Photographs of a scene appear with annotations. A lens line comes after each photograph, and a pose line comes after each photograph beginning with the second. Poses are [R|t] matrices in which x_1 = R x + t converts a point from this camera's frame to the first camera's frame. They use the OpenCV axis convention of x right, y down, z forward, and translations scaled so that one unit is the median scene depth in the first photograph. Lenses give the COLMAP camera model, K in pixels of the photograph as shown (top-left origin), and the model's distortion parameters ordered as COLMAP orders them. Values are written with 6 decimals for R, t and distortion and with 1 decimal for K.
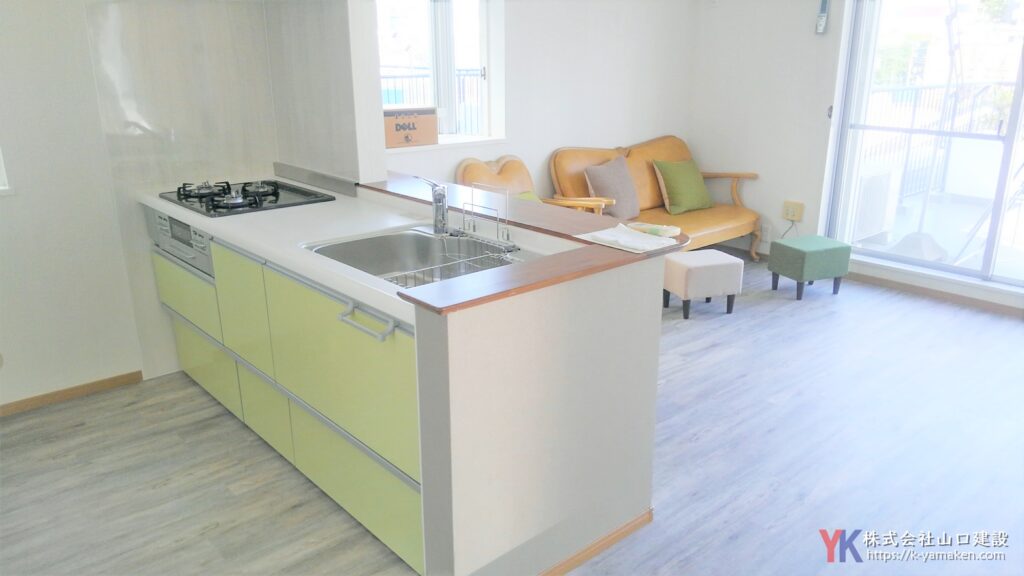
lens RADIAL K [[734.1, 0, 519.2], [0, 734.1, 291.1], [0, 0, 1]] dist [0.047277, -0.109913]
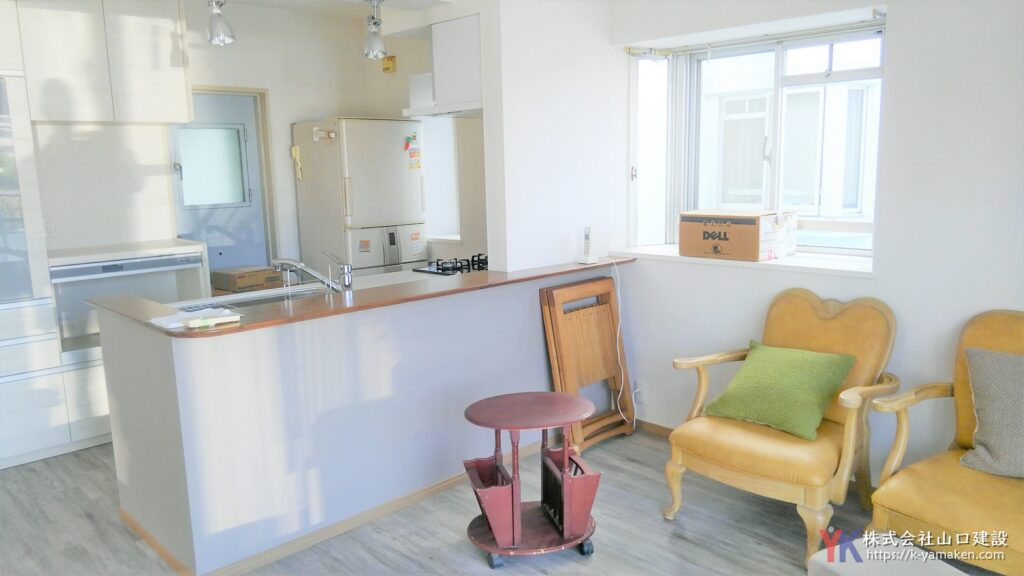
lens RADIAL K [[734.1, 0, 519.2], [0, 734.1, 291.1], [0, 0, 1]] dist [0.047277, -0.109913]
pose [[0.052925, 0.168723, -0.984242, 0.682955], [-0.272421, 0.950677, 0.148320, -0.226367], [0.960721, 0.260279, 0.096279, 0.714551]]
